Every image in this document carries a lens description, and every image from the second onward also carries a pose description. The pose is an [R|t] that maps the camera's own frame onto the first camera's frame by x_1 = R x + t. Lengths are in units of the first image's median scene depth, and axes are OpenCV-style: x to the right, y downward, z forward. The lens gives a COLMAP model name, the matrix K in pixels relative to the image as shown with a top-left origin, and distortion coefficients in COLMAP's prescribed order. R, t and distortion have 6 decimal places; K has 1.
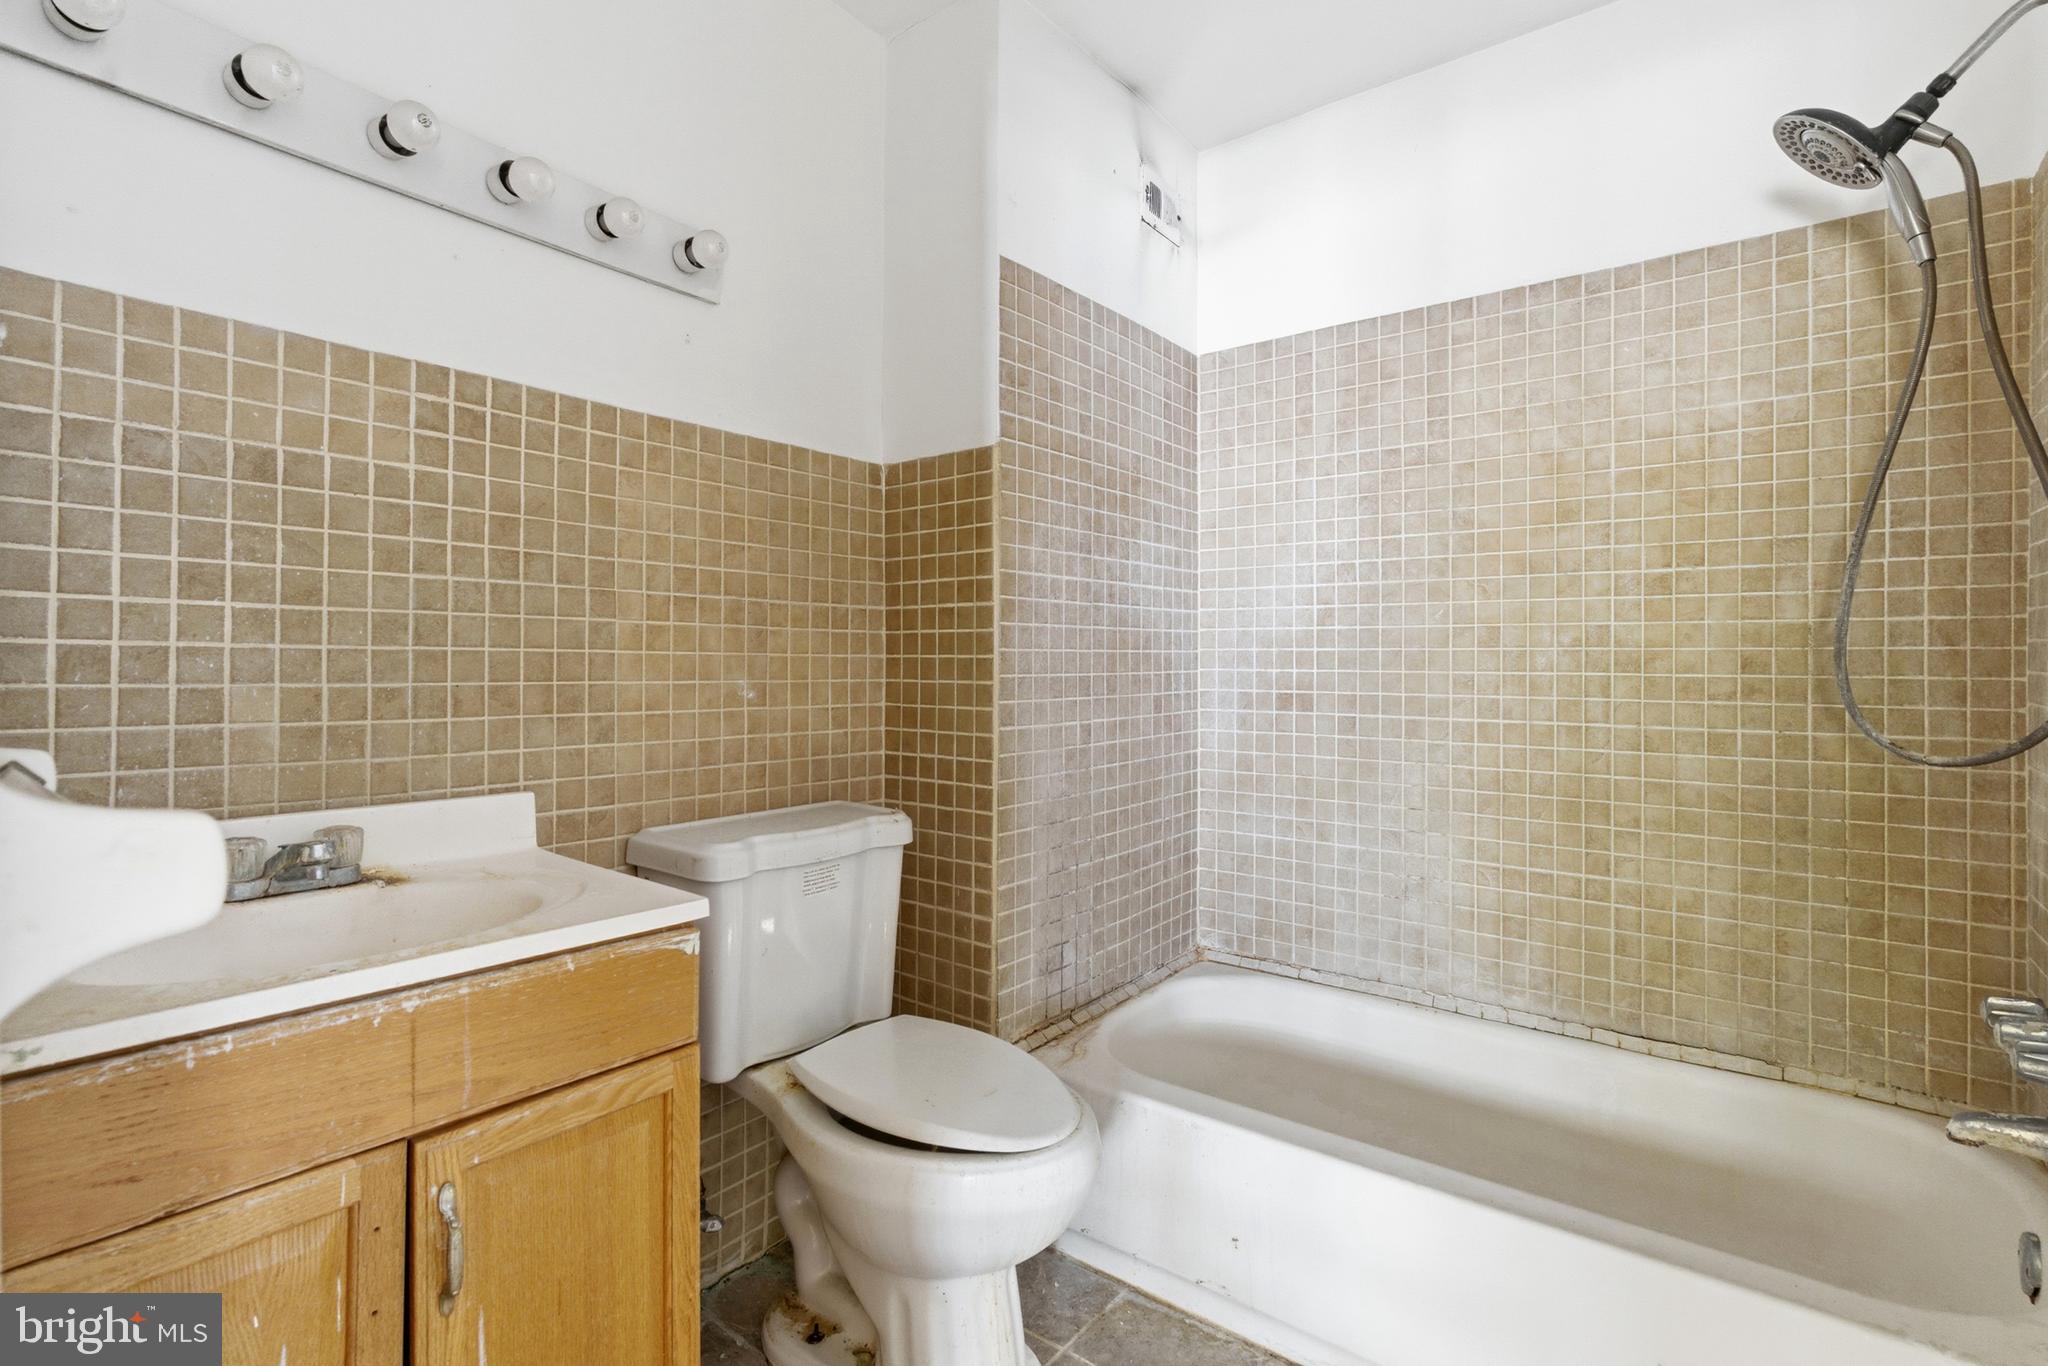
lens RADIAL K [[932.4, 0, 1052.5], [0, 932.4, 655.7], [0, 0, 1]] dist [-0.008696, 0.003653]
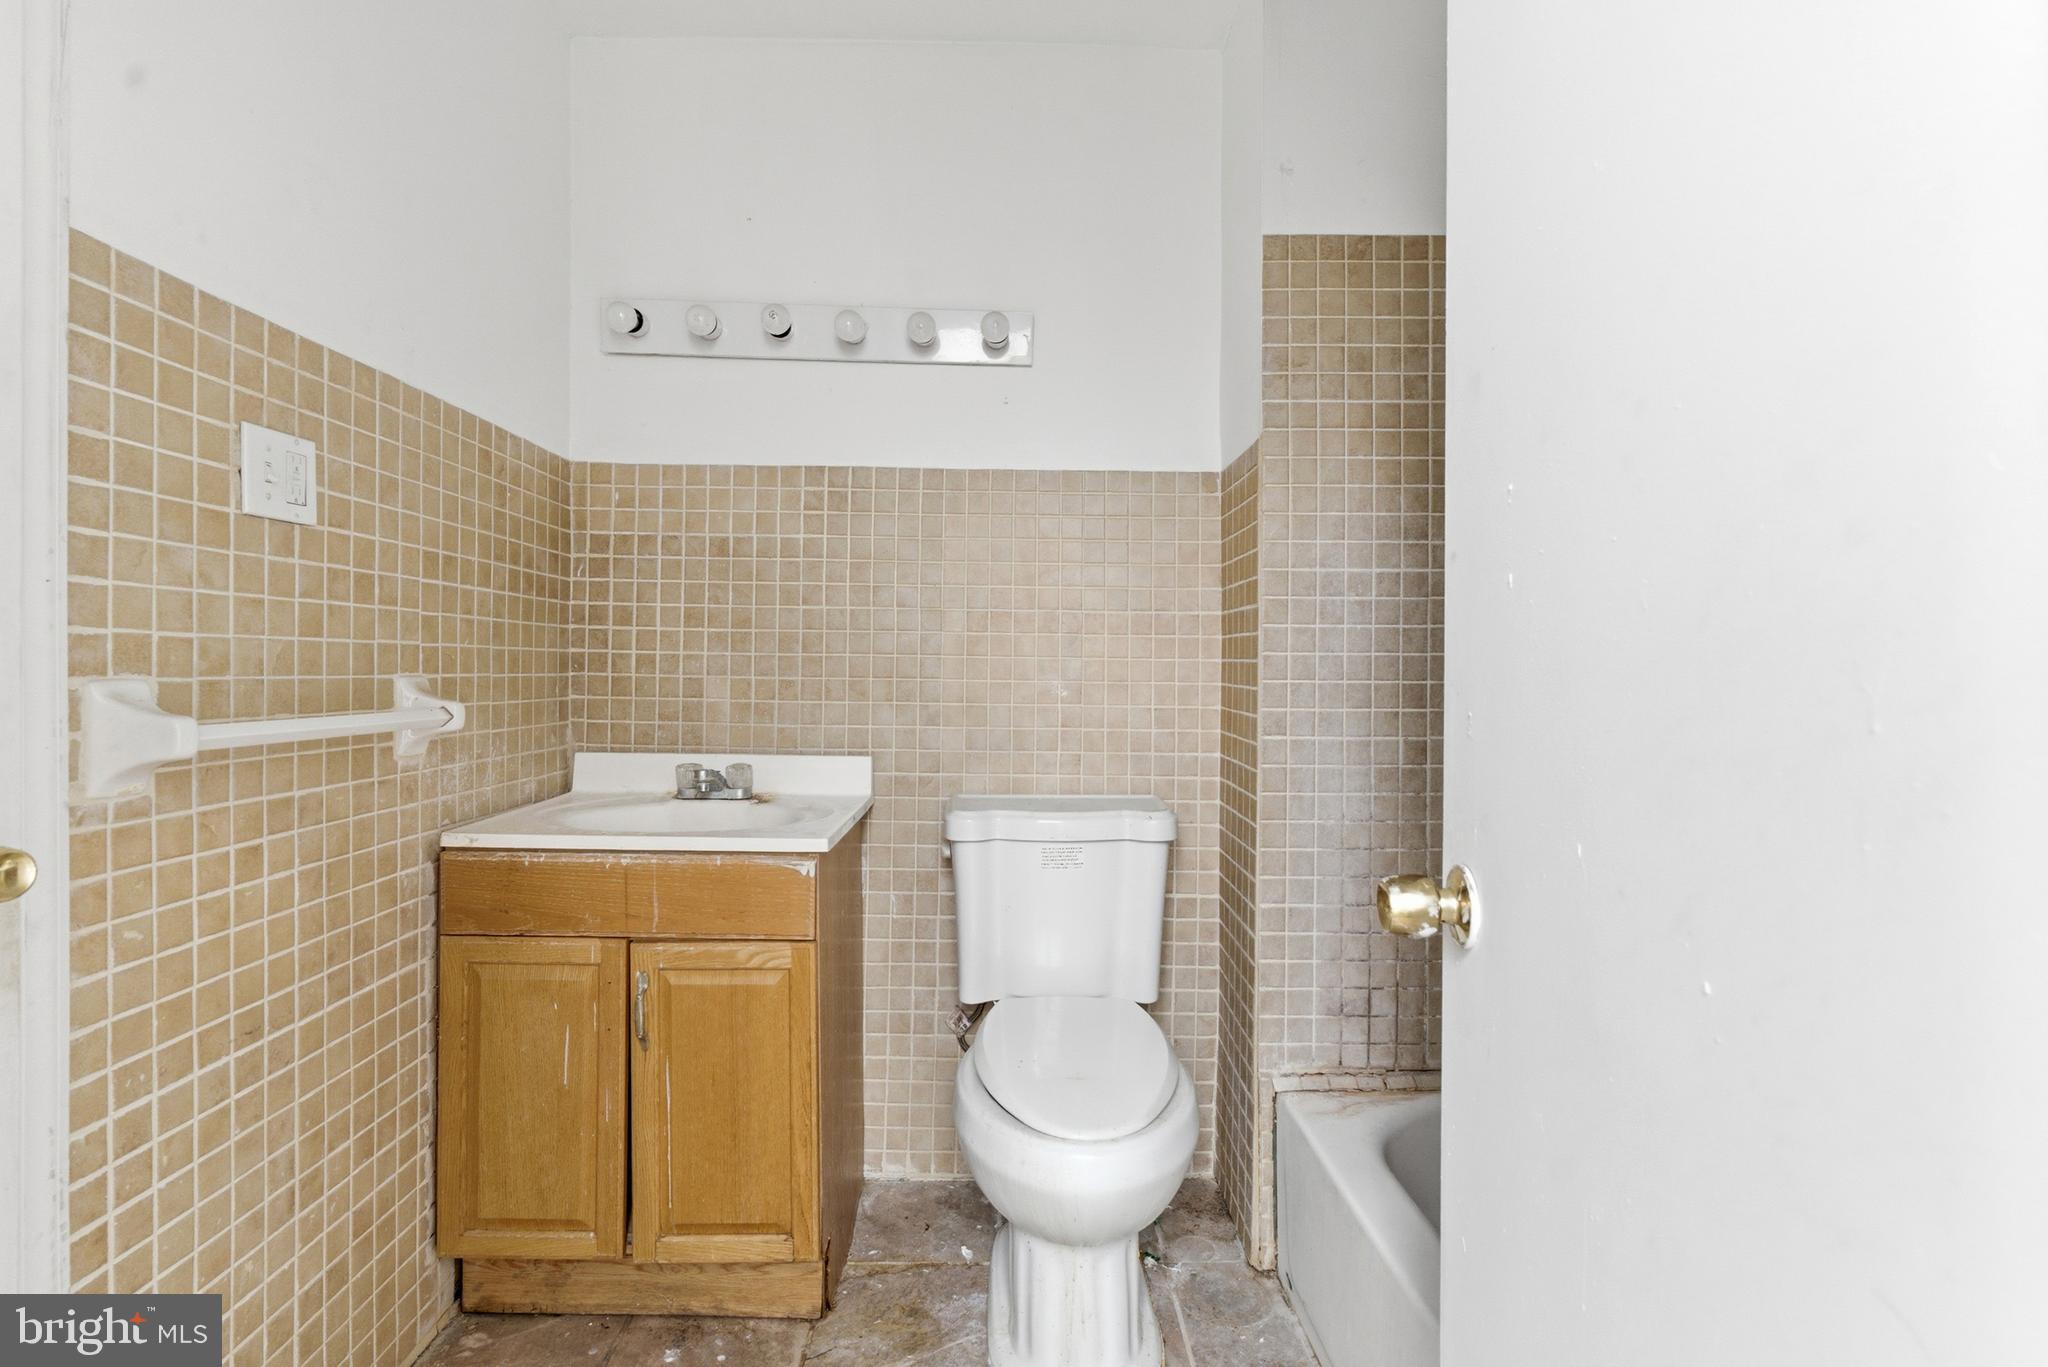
lens RADIAL K [[932.4, 0, 1021.9], [0, 932.4, 663.2], [0, 0, 1]] dist [-0.008696, 0.003653]
pose [[0.643309, 0.004462, -0.765593, 0.768152], [-0.000507, 0.999985, 0.005402, -0.002679], [0.765606, -0.003087, 0.643302, 0.310580]]
